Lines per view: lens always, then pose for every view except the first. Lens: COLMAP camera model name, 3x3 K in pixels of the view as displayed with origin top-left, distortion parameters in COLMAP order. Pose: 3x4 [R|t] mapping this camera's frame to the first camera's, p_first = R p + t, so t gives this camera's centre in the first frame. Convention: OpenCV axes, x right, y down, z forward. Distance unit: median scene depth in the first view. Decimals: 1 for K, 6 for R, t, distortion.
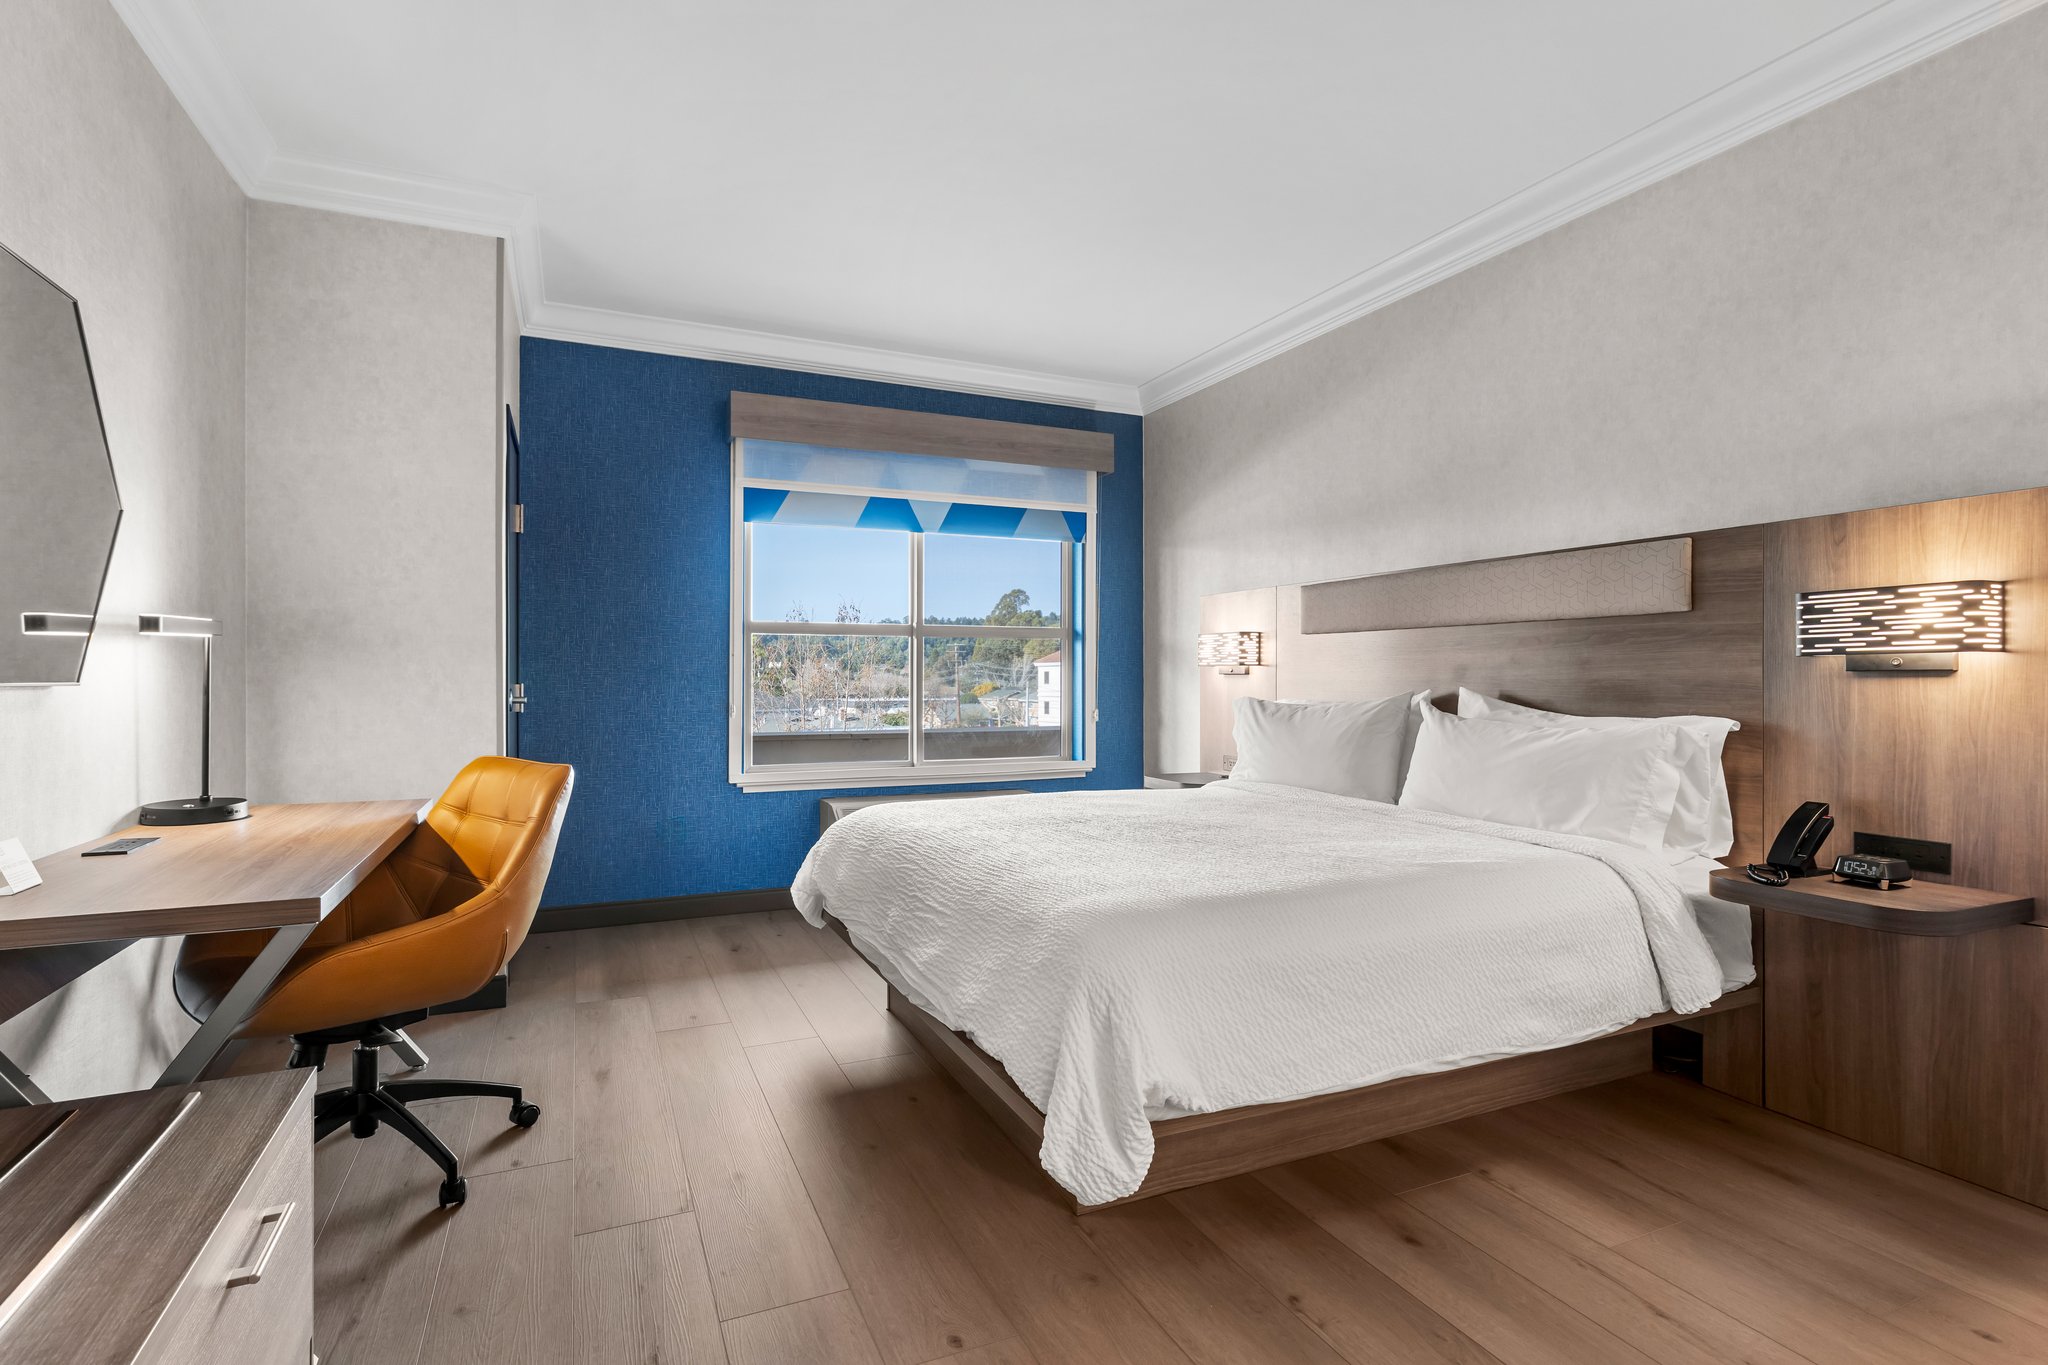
lens RADIAL K [[988.0, 0, 1024.0], [0, 988.0, 682.5], [0, 0, 1]] dist [-0.000828, -0.000209]
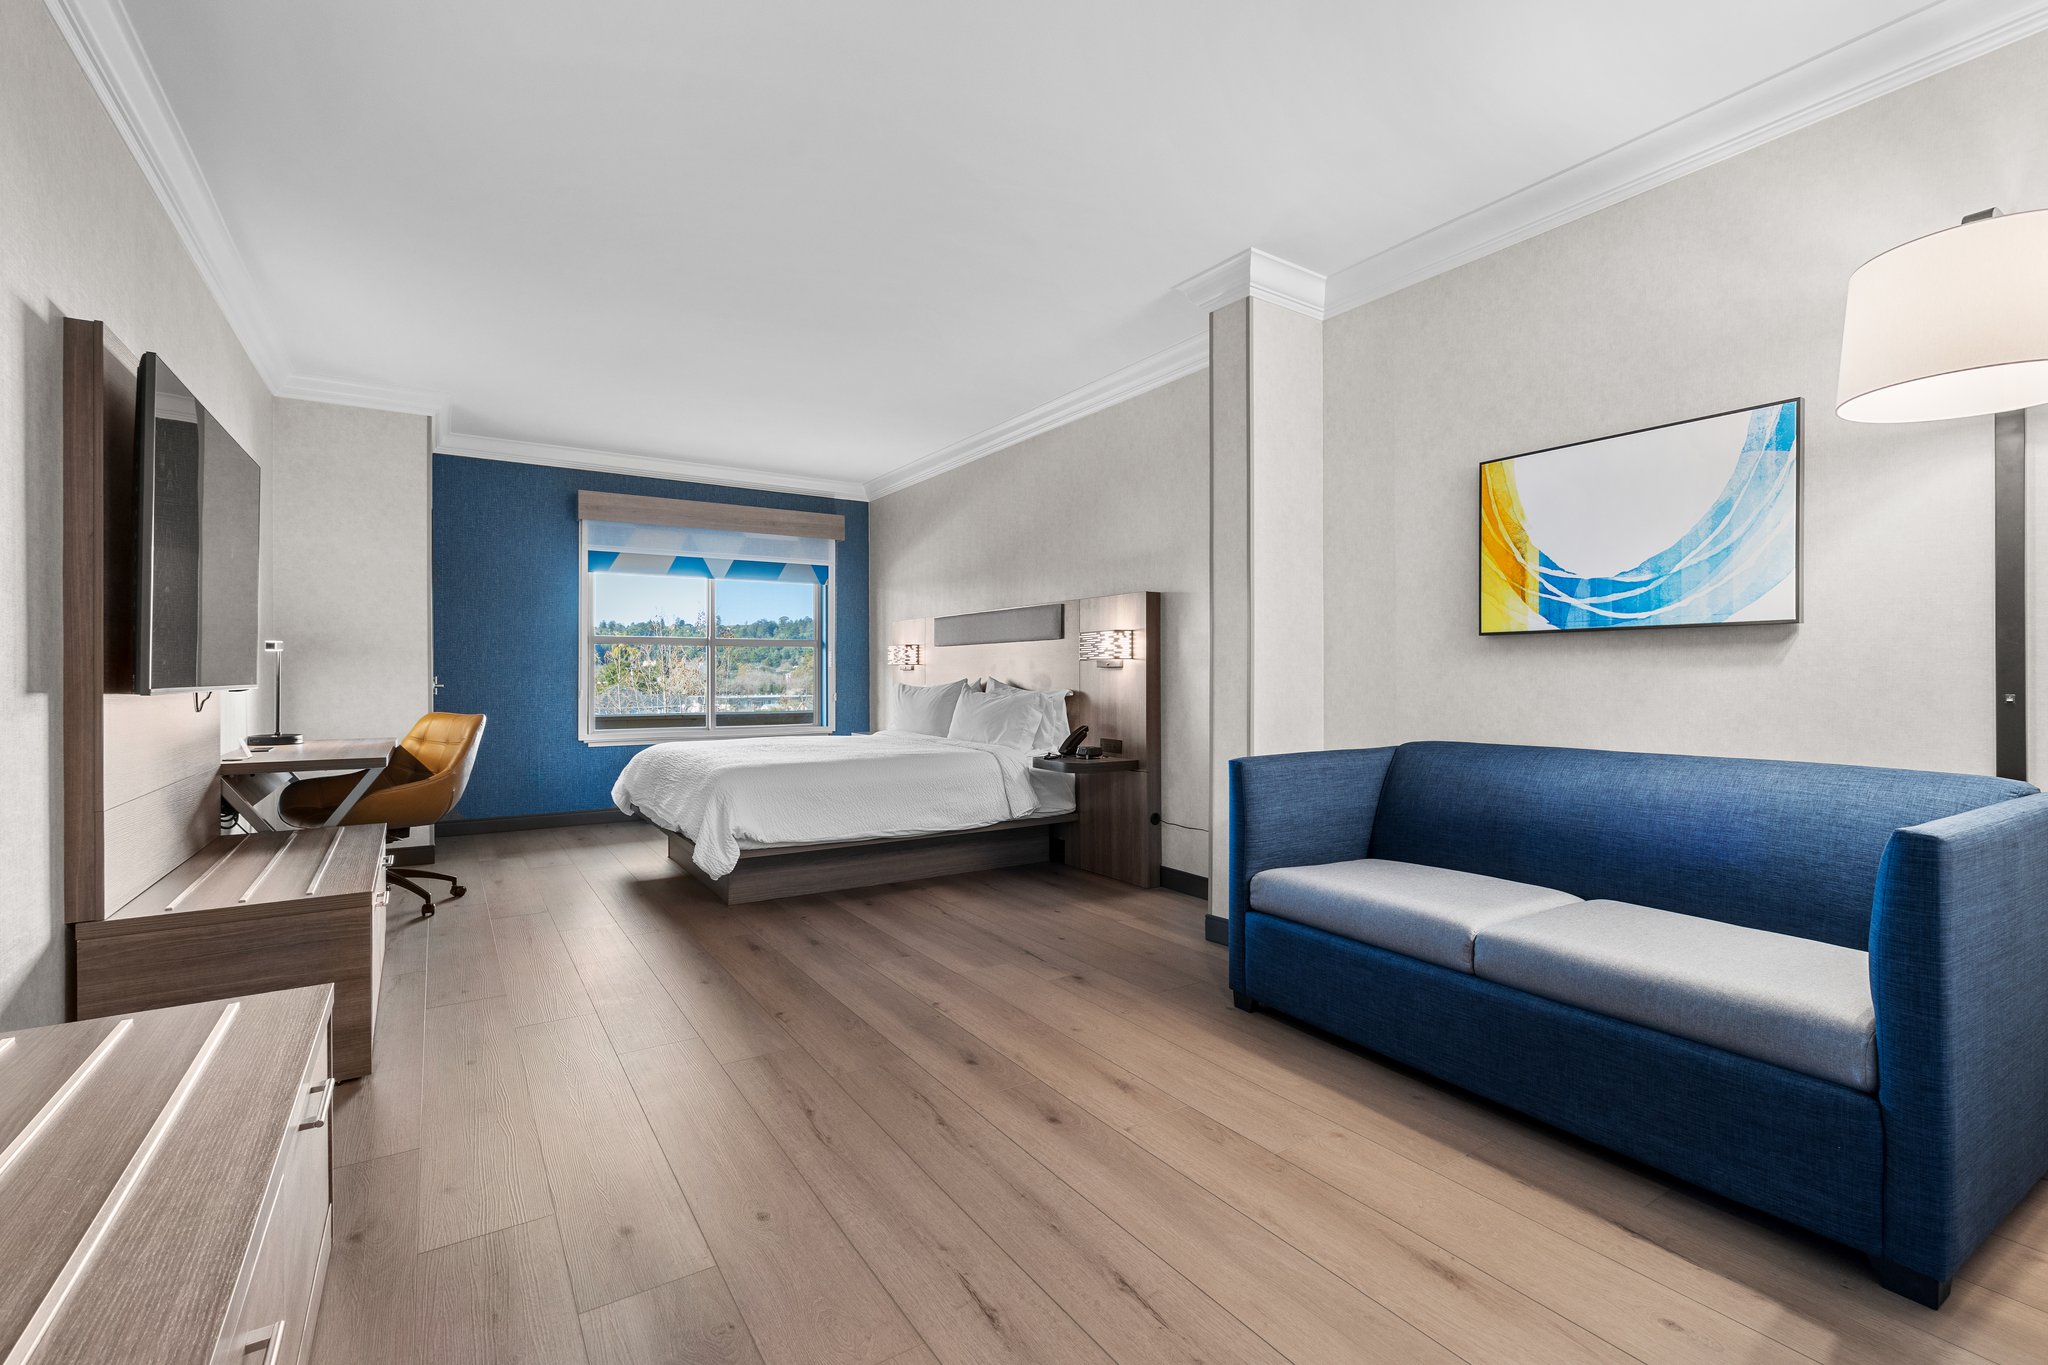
lens RADIAL K [[930.5, 0, 1057.0], [0, 930.5, 680.7], [0, 0, 1]] dist [-0.000353, 0.000186]
pose [[0.986690, -0.003216, 0.162580, 0.214114], [0.003068, 0.999995, 0.001160, 0.008721], [-0.162583, -0.000646, 0.986695, -0.587767]]
